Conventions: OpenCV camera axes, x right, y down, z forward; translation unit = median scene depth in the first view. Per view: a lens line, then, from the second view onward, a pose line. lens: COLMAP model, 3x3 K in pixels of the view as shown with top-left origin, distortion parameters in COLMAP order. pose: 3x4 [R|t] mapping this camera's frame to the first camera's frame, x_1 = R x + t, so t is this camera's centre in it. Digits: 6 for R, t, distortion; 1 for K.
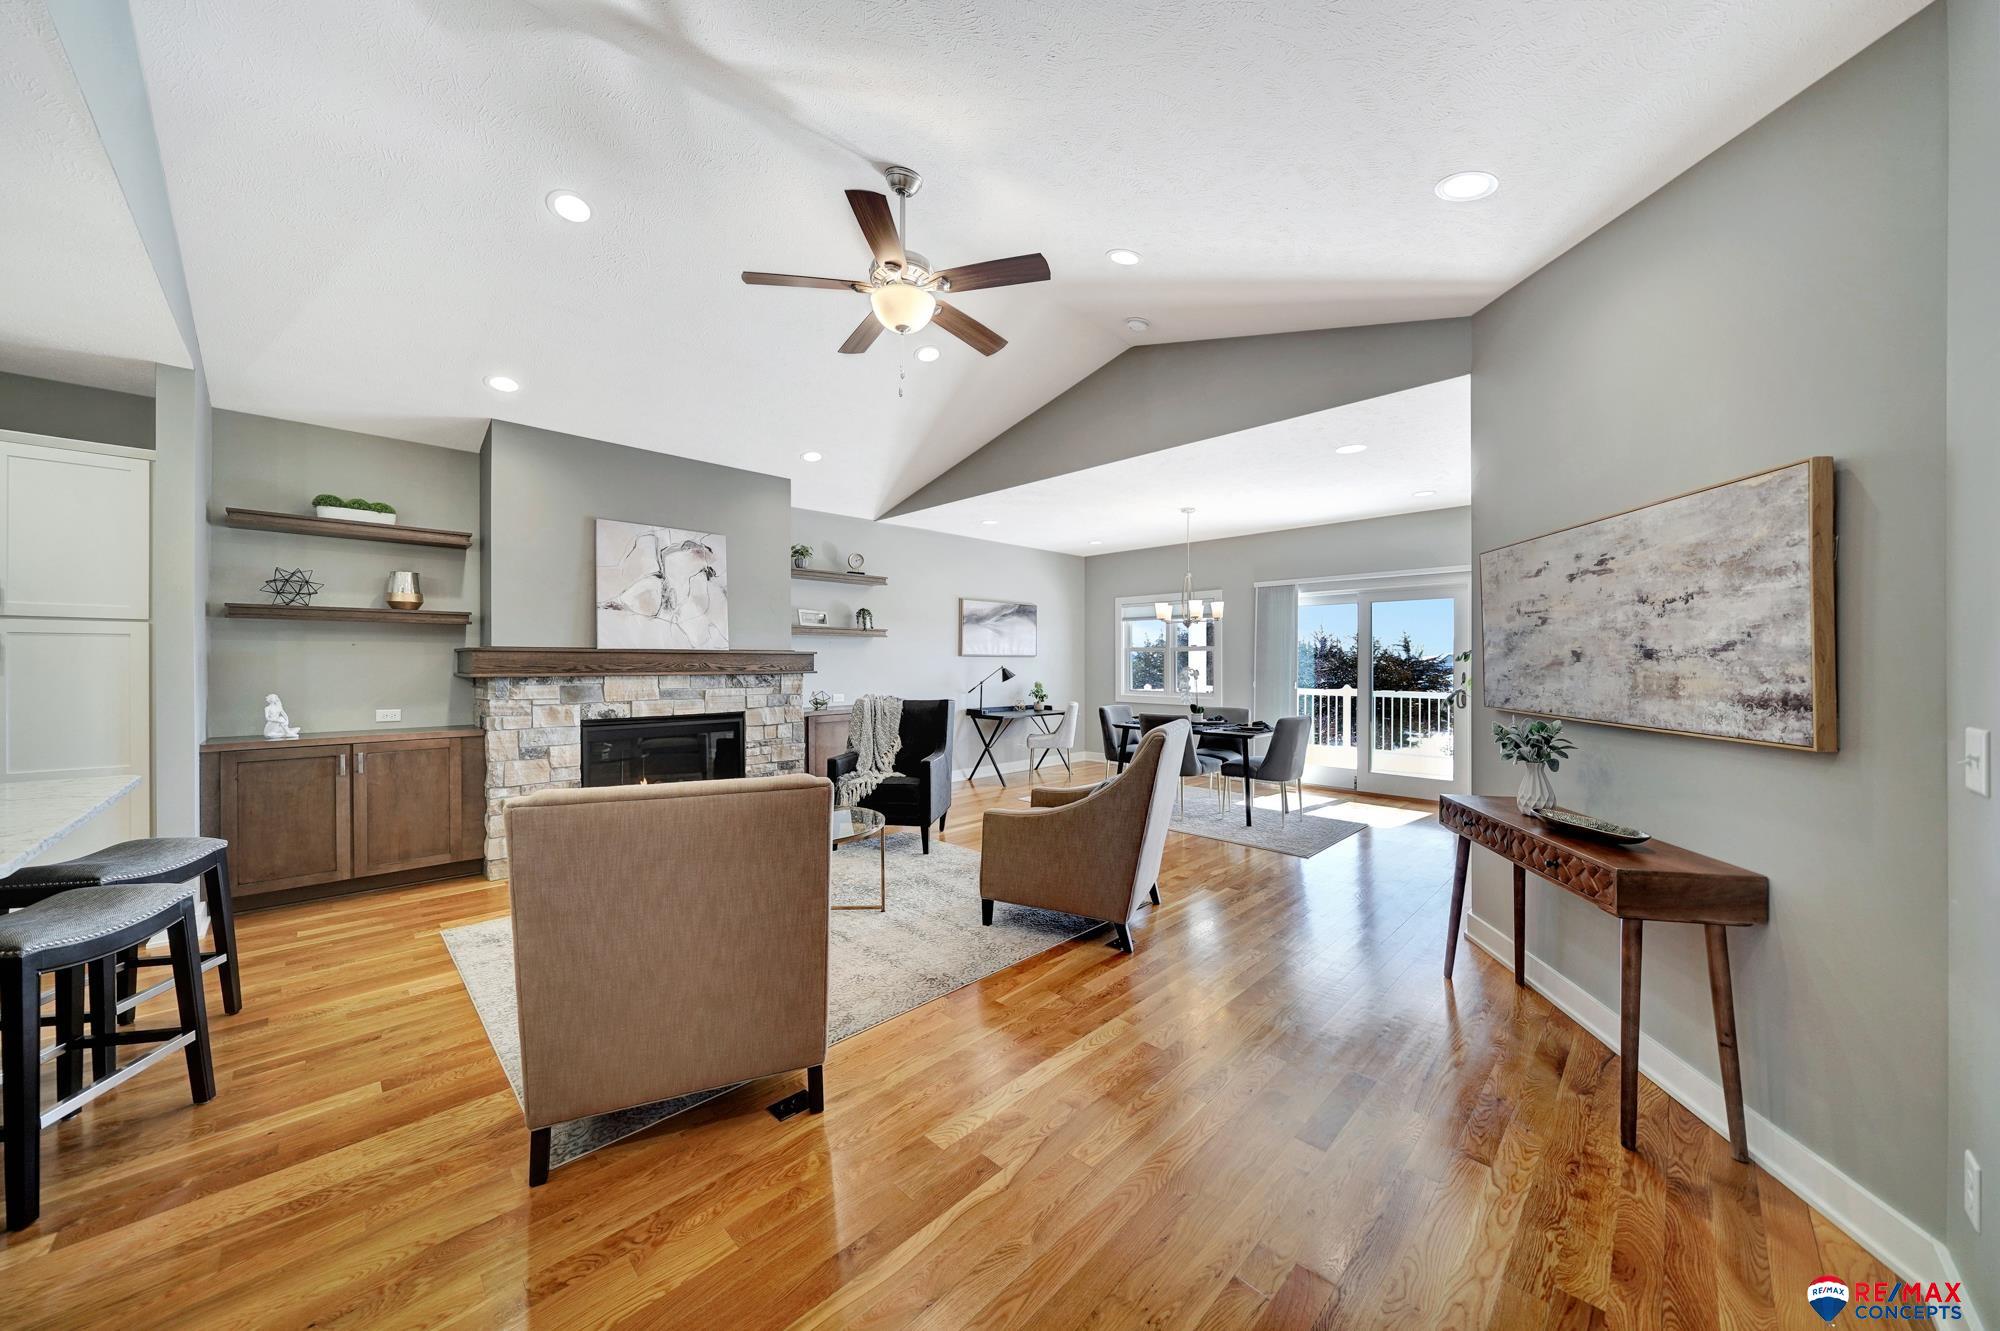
lens RADIAL K [[688.0, 0, 993.5], [0, 688.0, 665.4], [0, 0, 1]] dist [-0.001403, -0.000187]
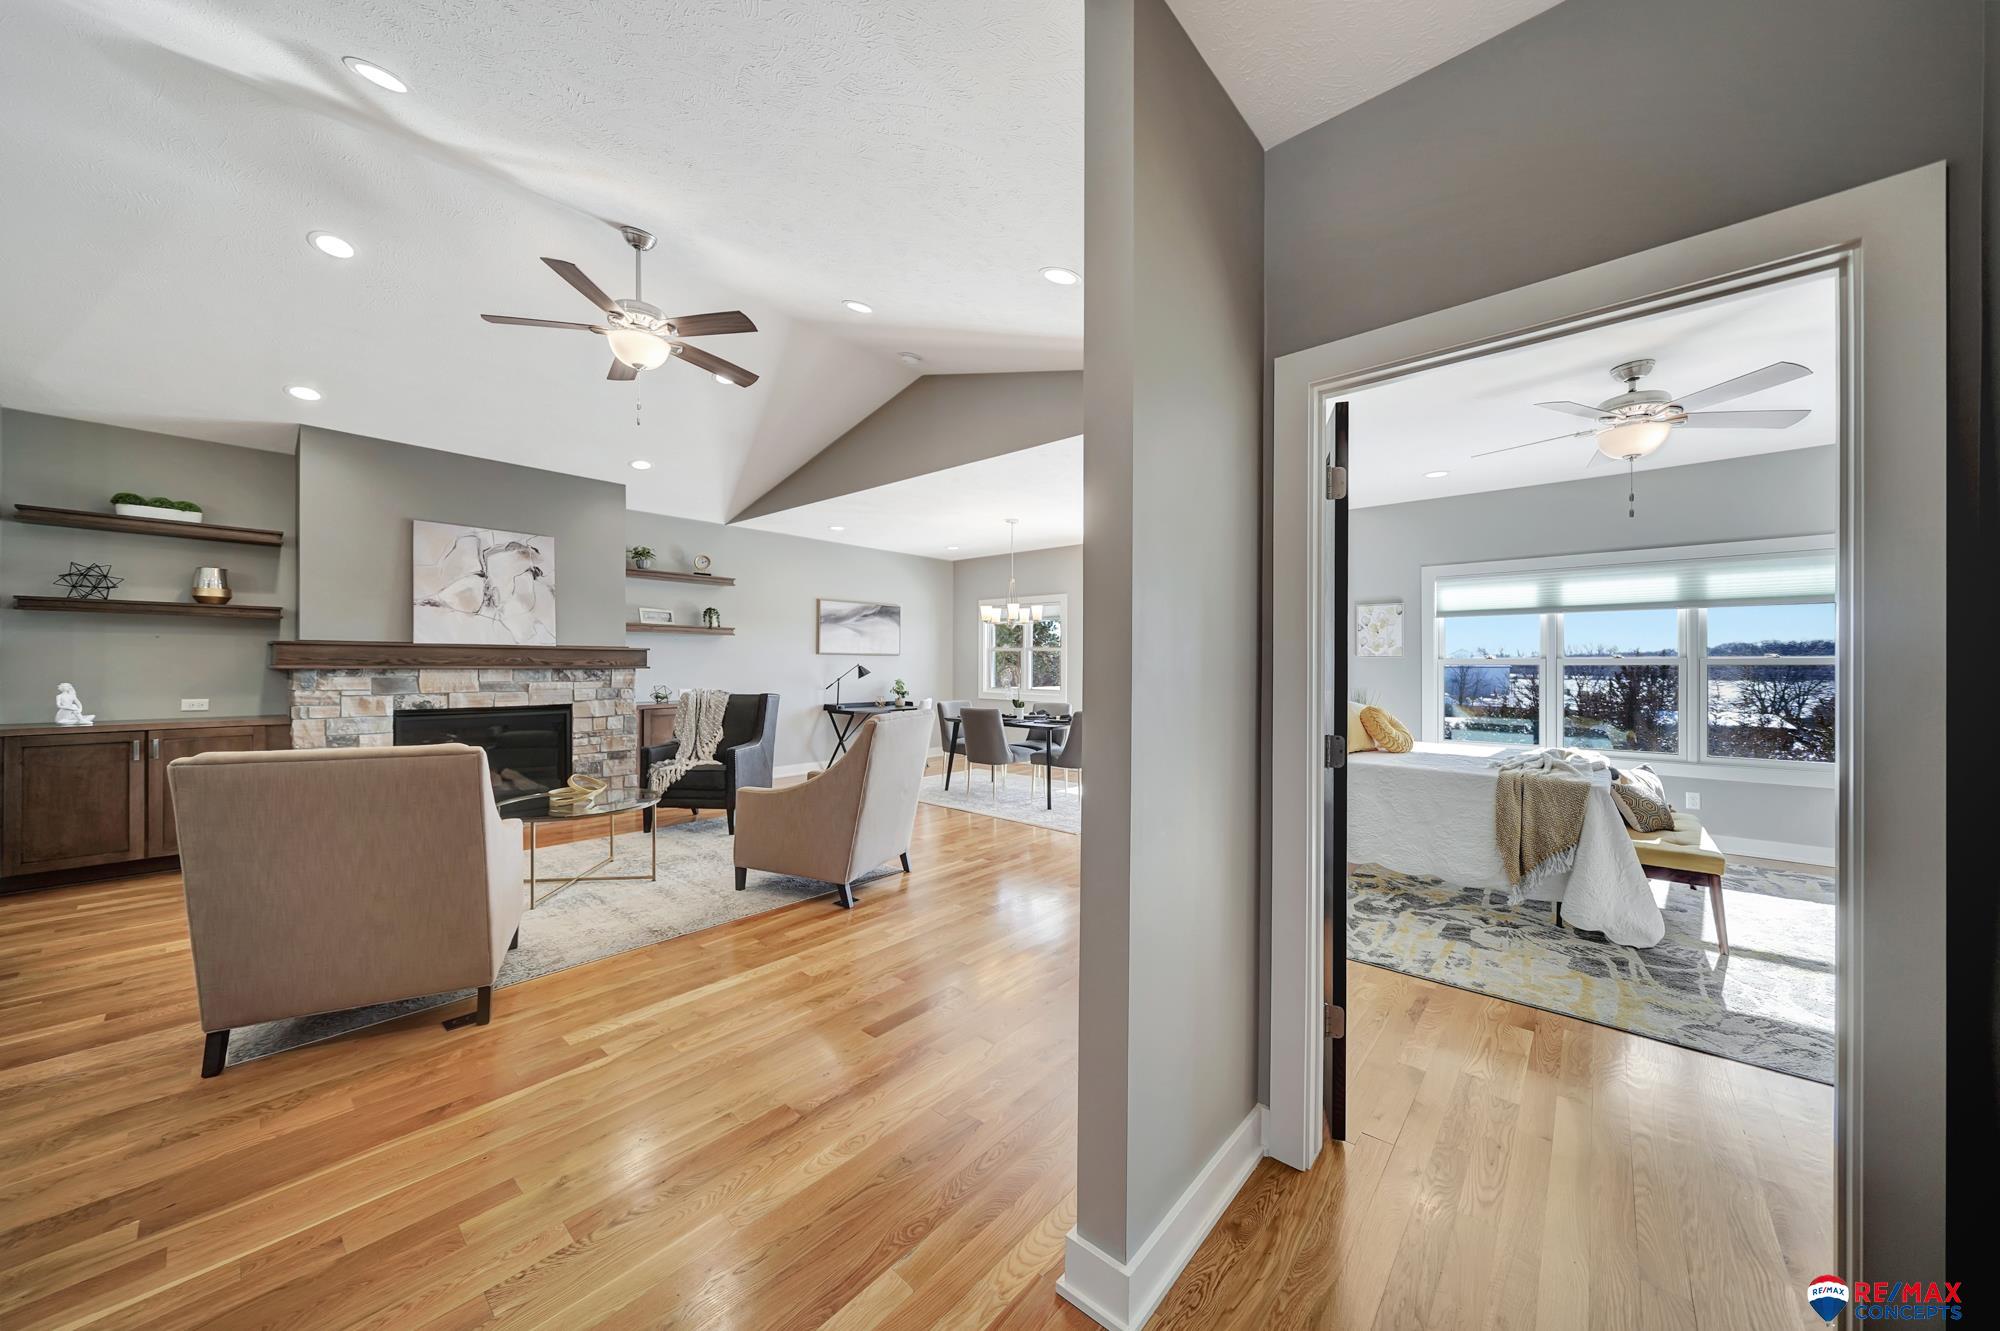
lens RADIAL K [[692.7, 0, 990.0], [0, 692.7, 664.9], [0, 0, 1]] dist [-0.001768, 0.000132]
pose [[0.997867, 0.006639, 0.064936, 0.251774], [-0.006548, 0.999977, -0.001609, 0.005211], [-0.064945, 0.001180, 0.997888, -0.126482]]
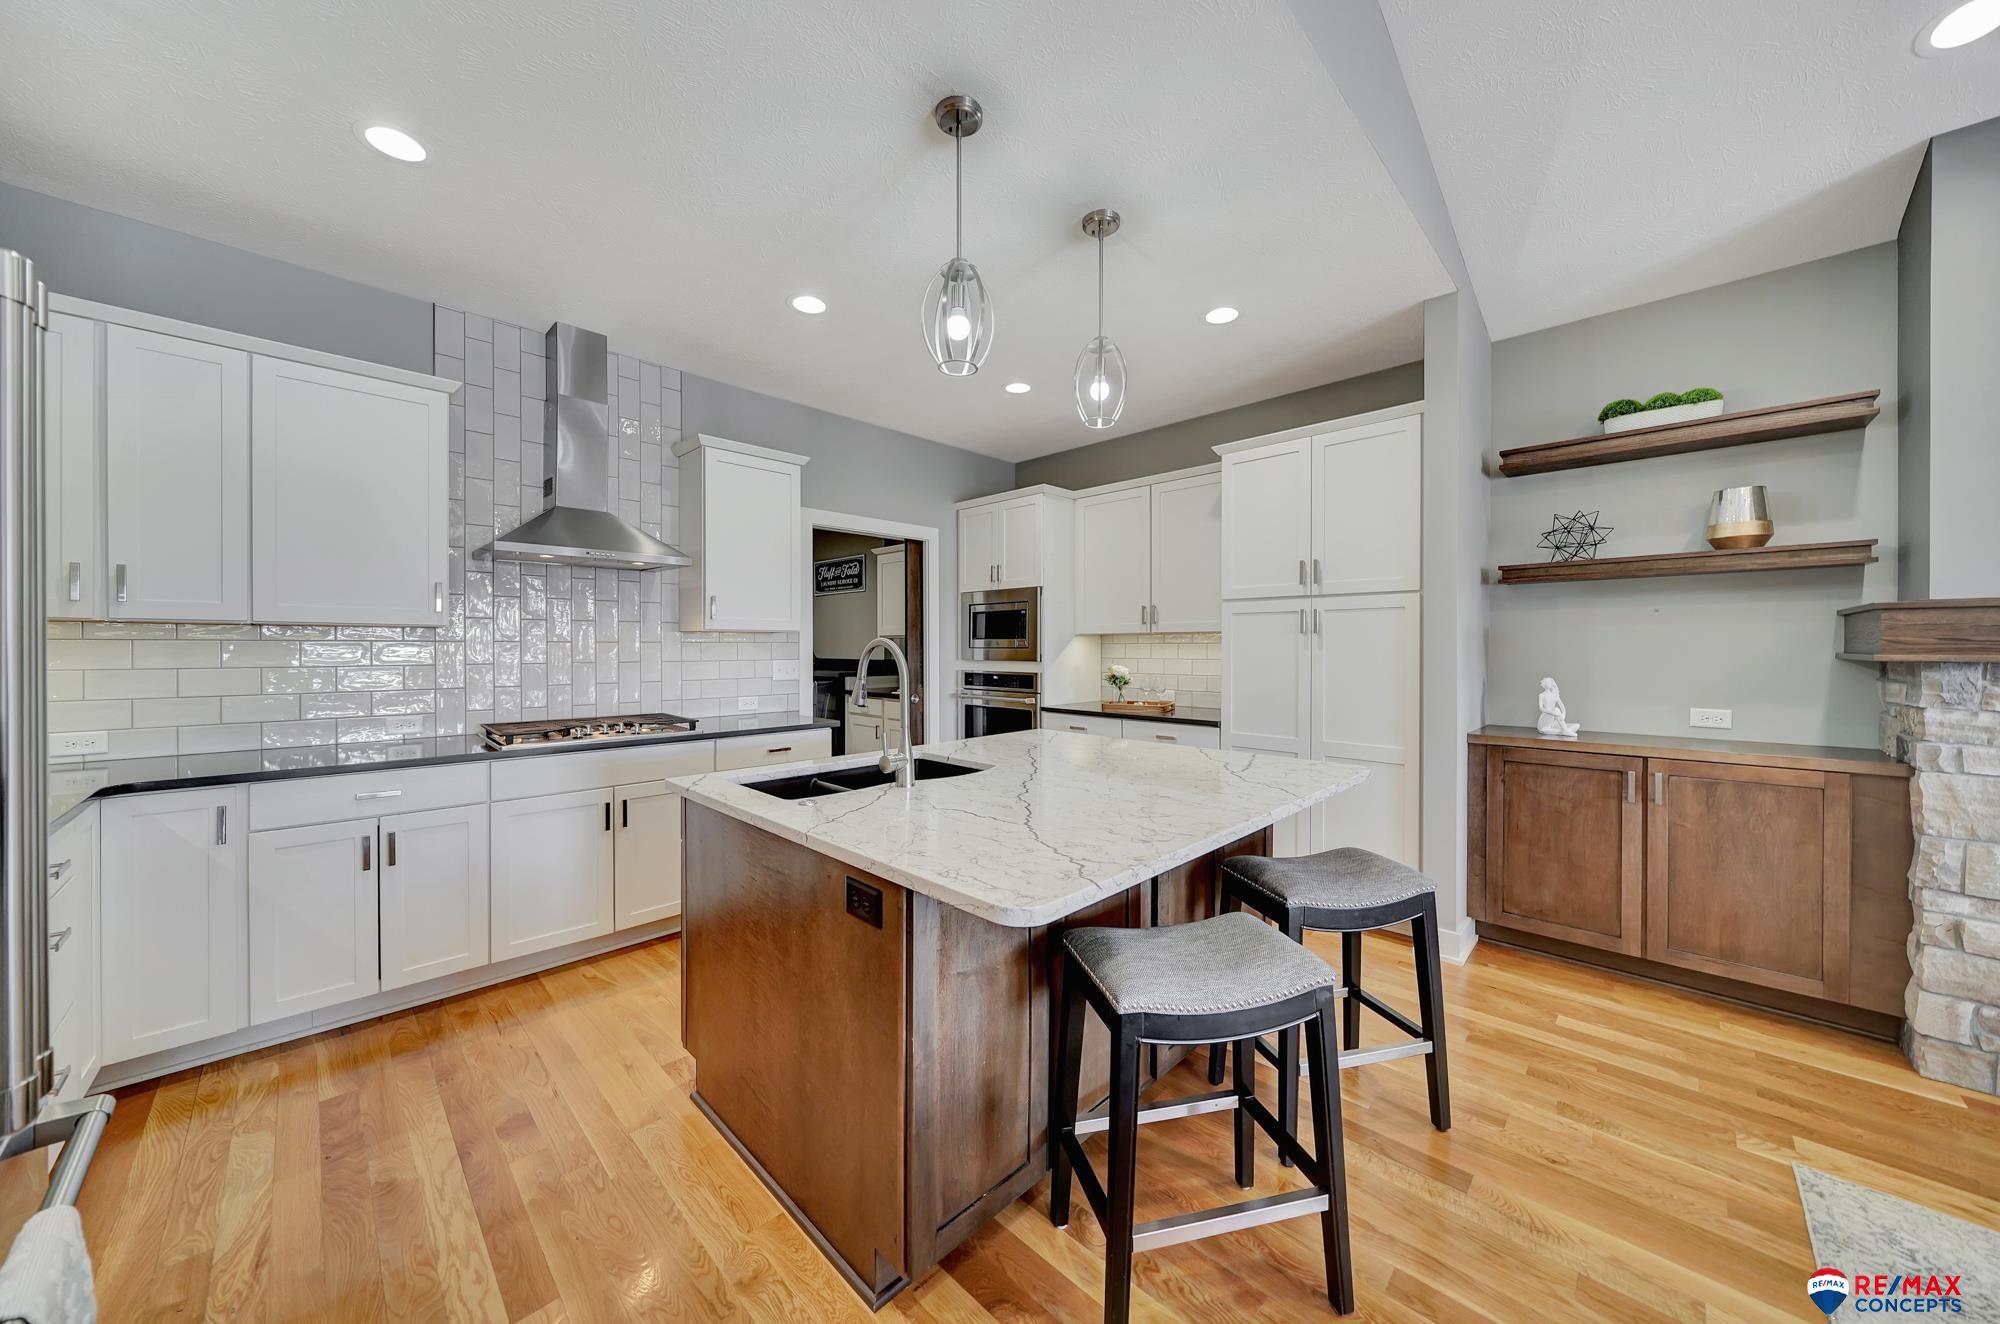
lens RADIAL K [[687.0, 0, 1000.0], [0, 687.0, 652.7], [0, 0, 1]] dist [-0.003399, -0.000161]
pose [[0.019214, 0.007457, -0.999788, -0.243221], [-0.002780, 0.999969, 0.007405, 0.008335], [0.999812, 0.002637, 0.019234, 0.310501]]
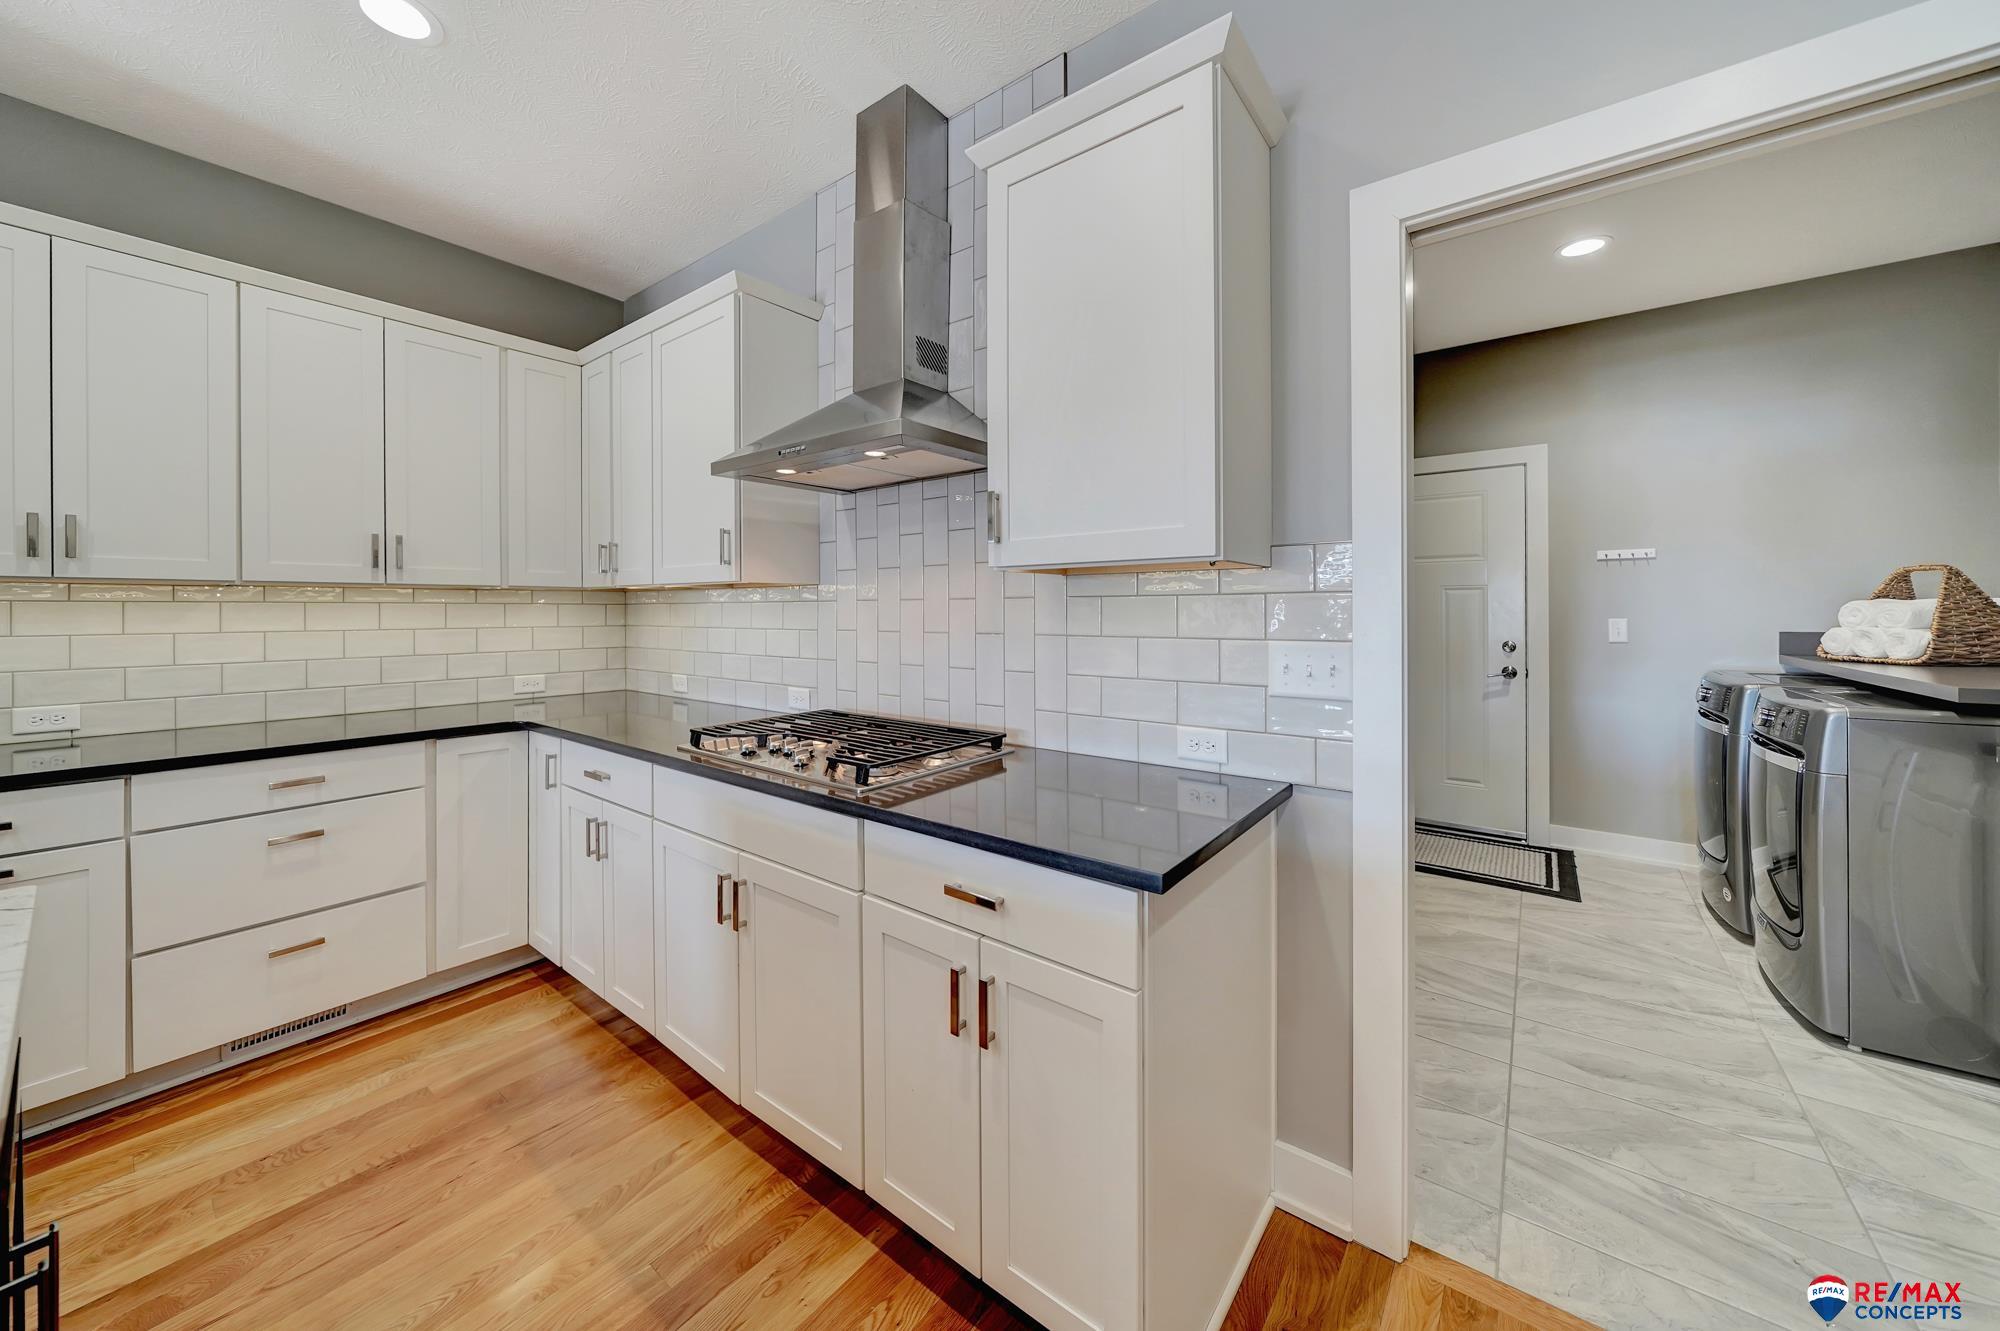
lens RADIAL K [[715.3, 0, 996.9], [0, 715.3, 603.7], [0, 0, 1]] dist [-0.008311, -0.000029]
pose [[-0.990556, 0.002501, -0.137088, -0.954342], [0.003075, 0.999987, -0.003977, 0.009069], [0.137076, -0.004361, -0.990551, 0.359722]]
